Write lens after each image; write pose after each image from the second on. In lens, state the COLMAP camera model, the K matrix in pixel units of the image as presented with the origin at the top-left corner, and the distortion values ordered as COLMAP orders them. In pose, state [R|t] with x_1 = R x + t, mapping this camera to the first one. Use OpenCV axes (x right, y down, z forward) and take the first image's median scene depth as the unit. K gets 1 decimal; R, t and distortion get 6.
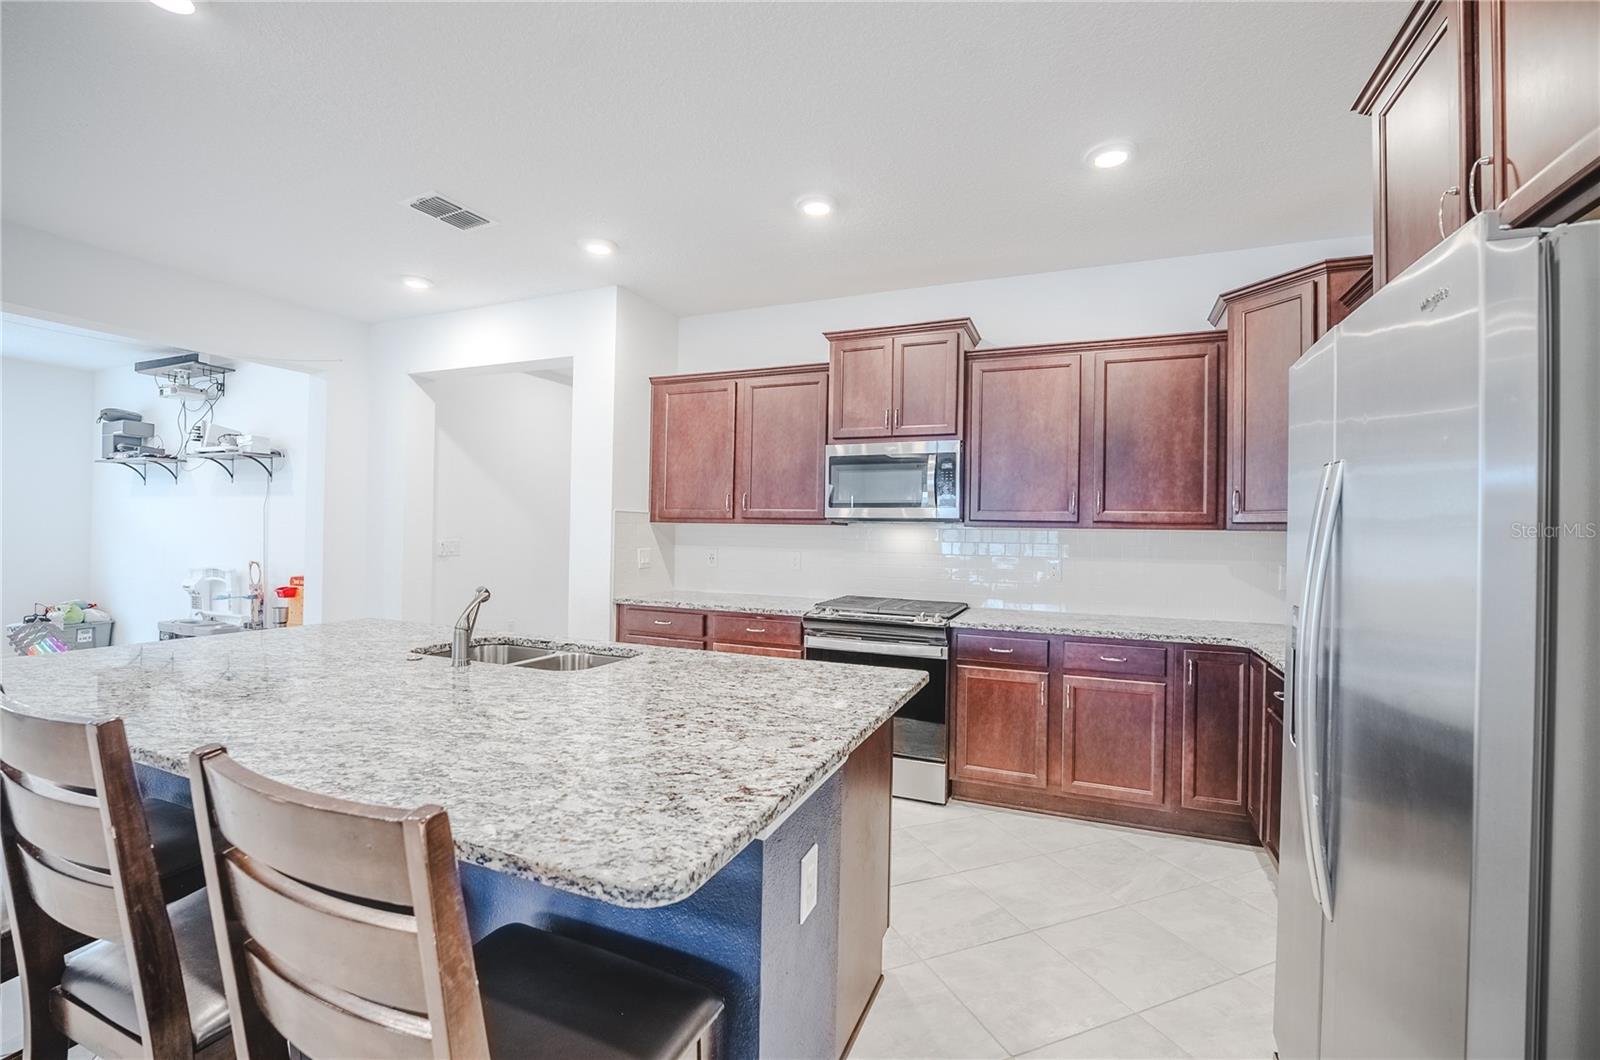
lens RADIAL K [[683.1, 0, 800.0], [0, 683.1, 530.0], [0, 0, 1]] dist [-0.030893, 0.003997]
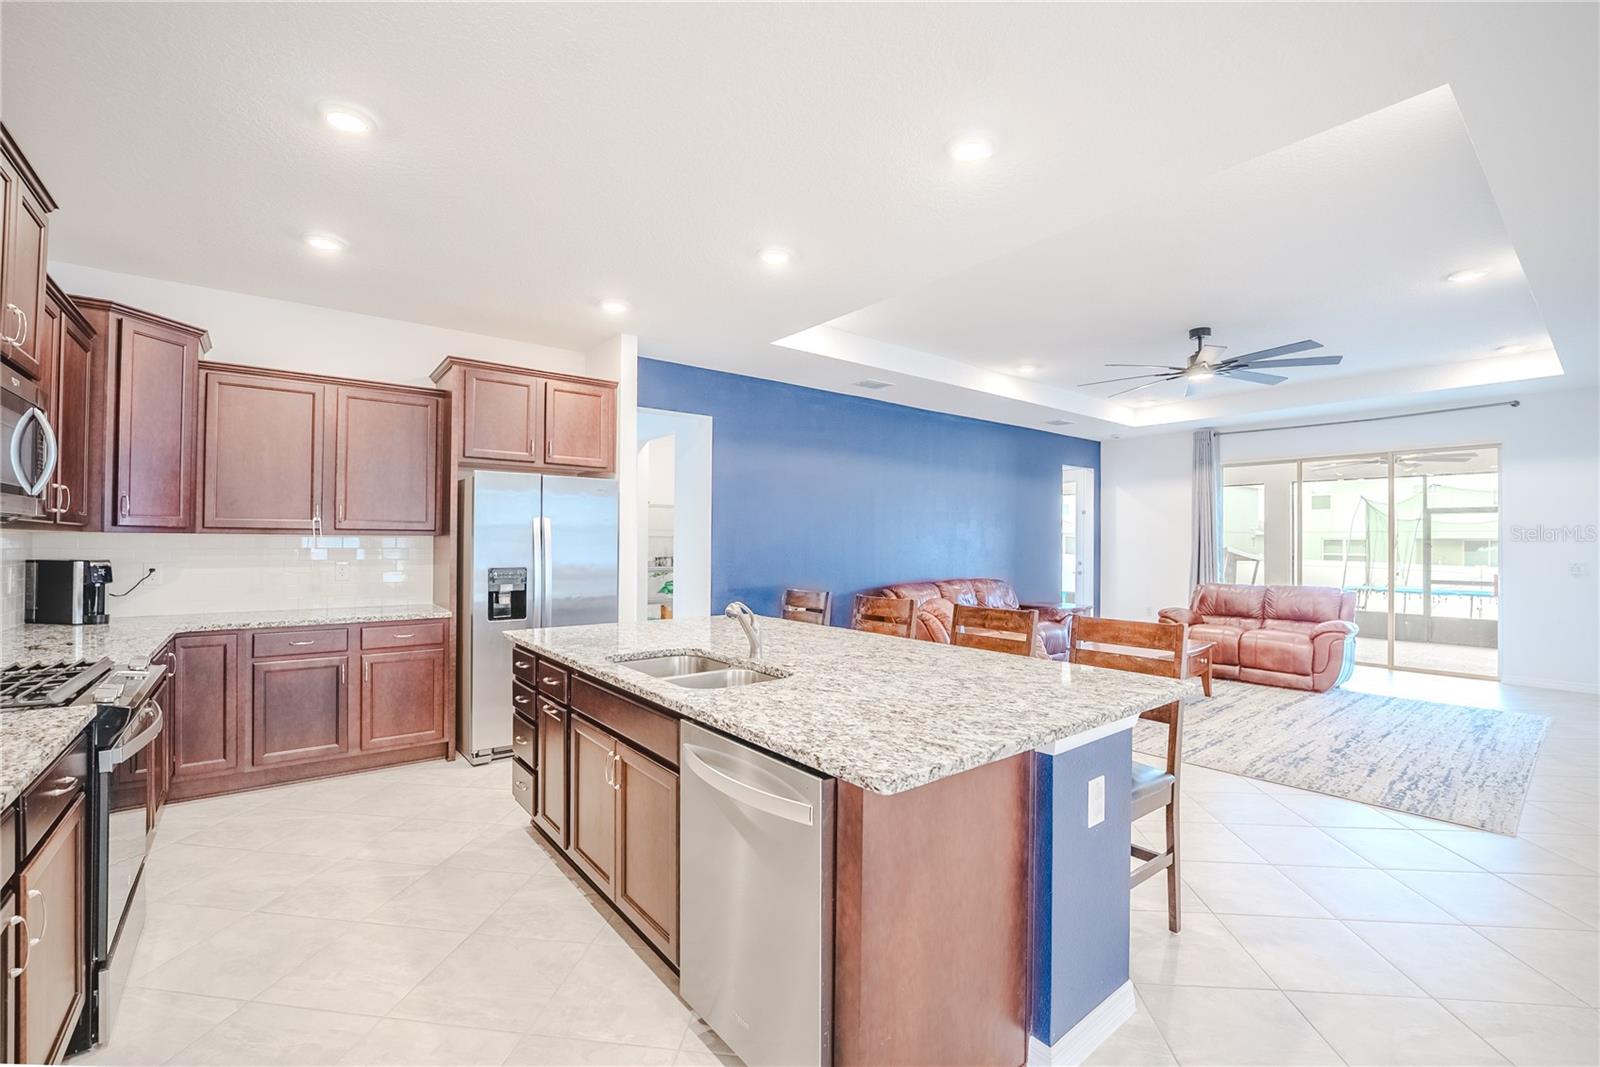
lens RADIAL K [[683.1, 0, 800.0], [0, 683.1, 533.5], [0, 0, 1]] dist [-0.030893, 0.003997]
pose [[-0.876776, -0.015412, 0.480651, -0.667269], [-0.019702, 0.999798, -0.003881, -0.011999], [-0.480494, -0.012872, -0.876903, 1.183798]]
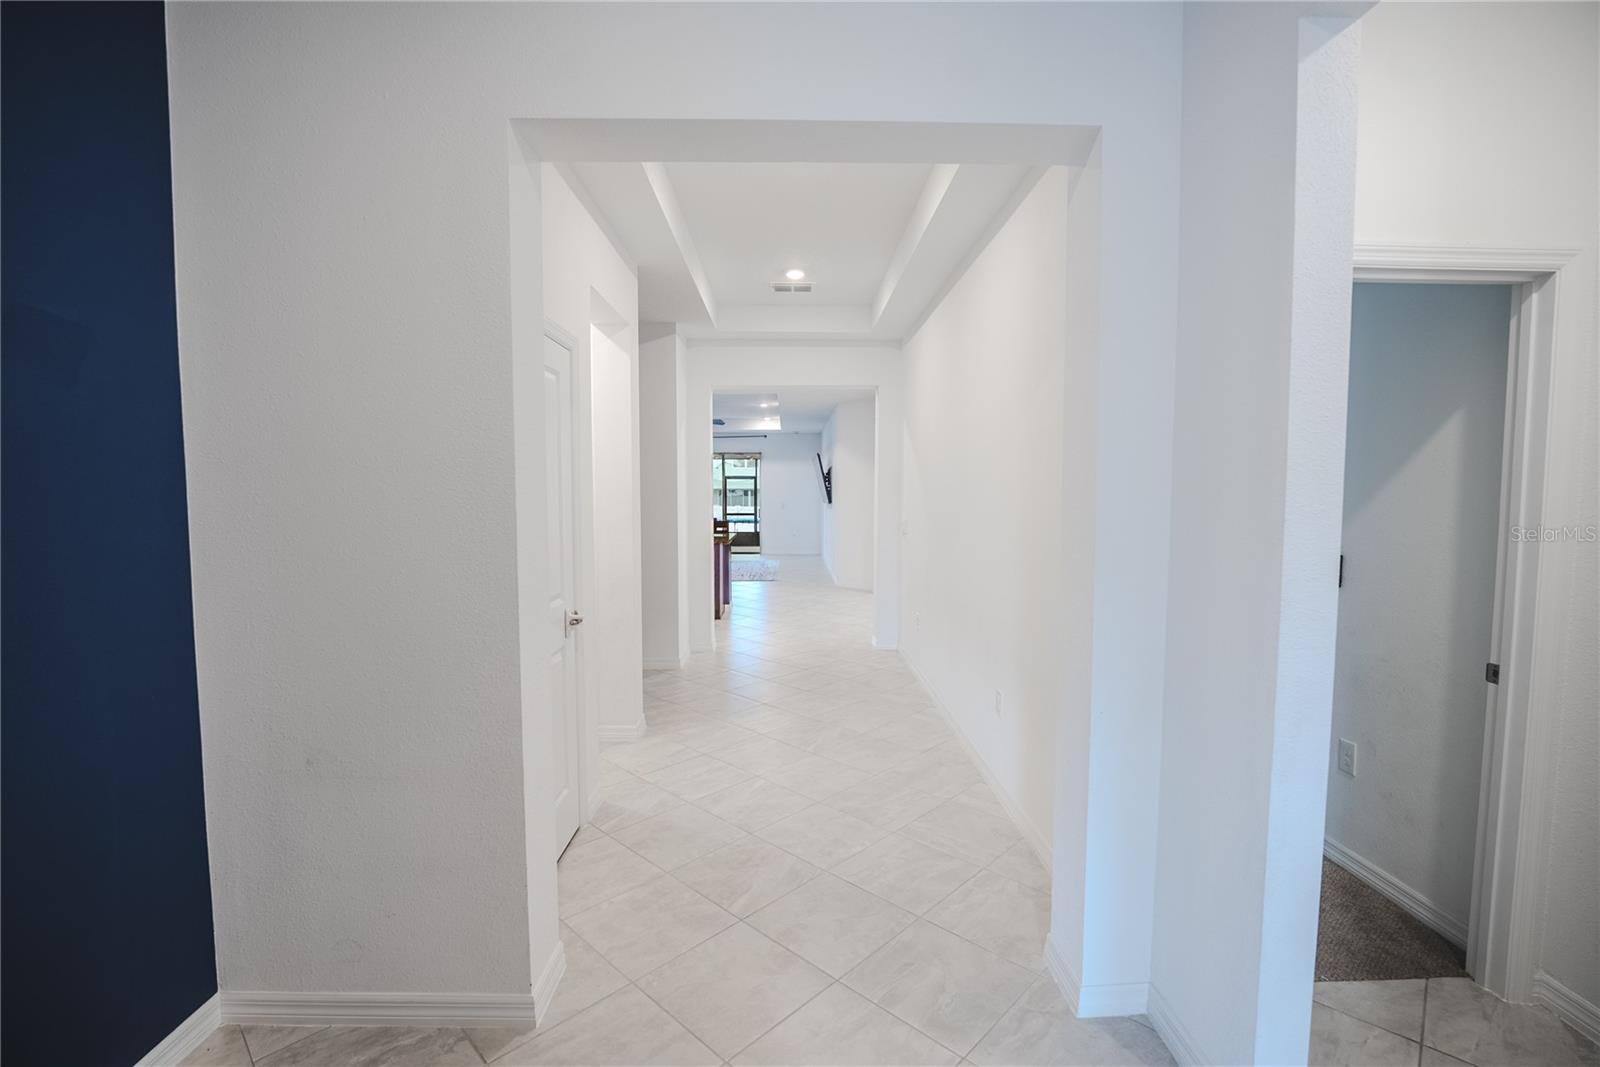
lens RADIAL K [[686.4, 0, 799.3], [0, 686.4, 538.2], [0, 0, 1]] dist [-0.022714, -0.000033]
pose [[-0.914849, 0.010725, -0.403654, 0.067603], [-0.014866, 0.998075, 0.060212, -0.022542], [0.403523, 0.061086, -0.912928, 2.795089]]
